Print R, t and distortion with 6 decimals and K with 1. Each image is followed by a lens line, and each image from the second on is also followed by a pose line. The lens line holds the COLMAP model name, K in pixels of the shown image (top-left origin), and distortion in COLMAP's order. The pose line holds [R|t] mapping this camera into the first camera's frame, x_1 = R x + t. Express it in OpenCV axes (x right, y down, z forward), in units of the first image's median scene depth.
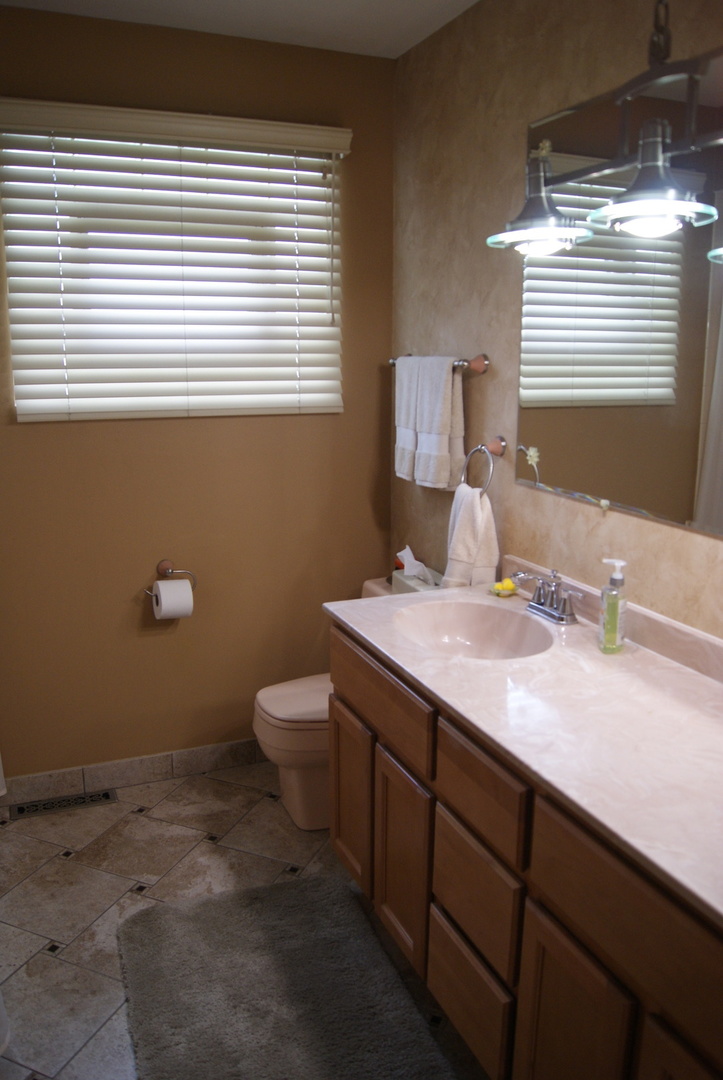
lens RADIAL K [[856.7, 0, 360.4], [0, 856.7, 539.2], [0, 0, 1]] dist [-0.081667, 0.014630]
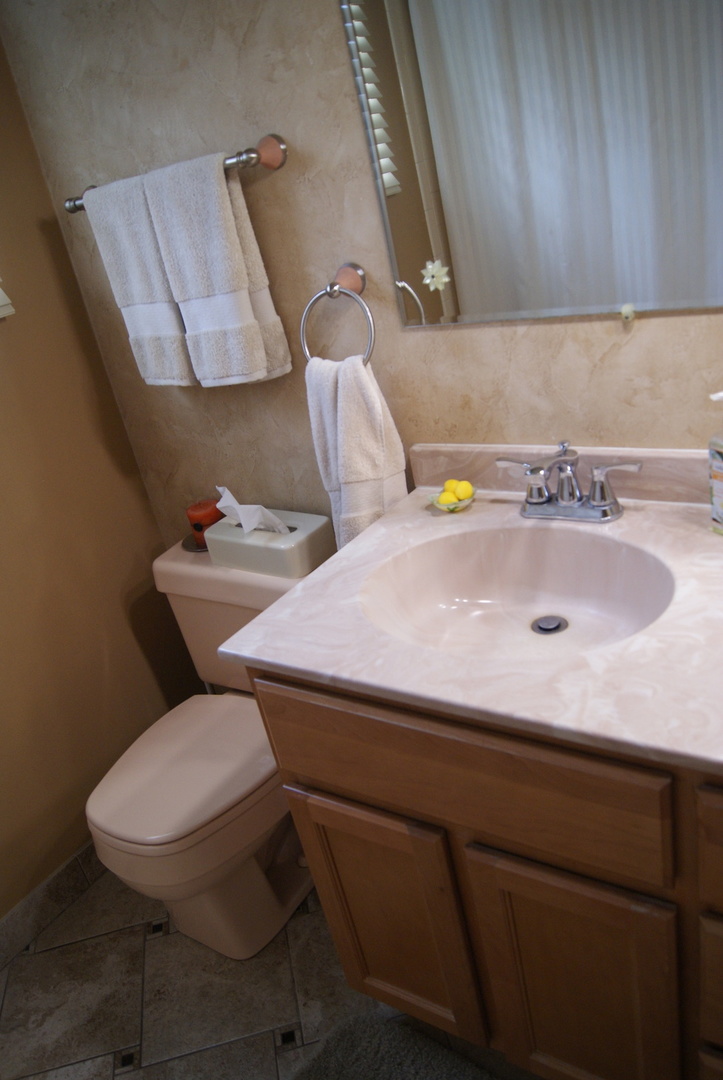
lens RADIAL K [[856.7, 0, 364.0], [0, 856.7, 541.7], [0, 0, 1]] dist [-0.081667, 0.014630]
pose [[0.823001, -0.383817, 0.418753, -0.151483], [0.316698, 0.922020, 0.222670, -0.068847], [-0.471563, -0.050639, 0.880377, 0.453929]]
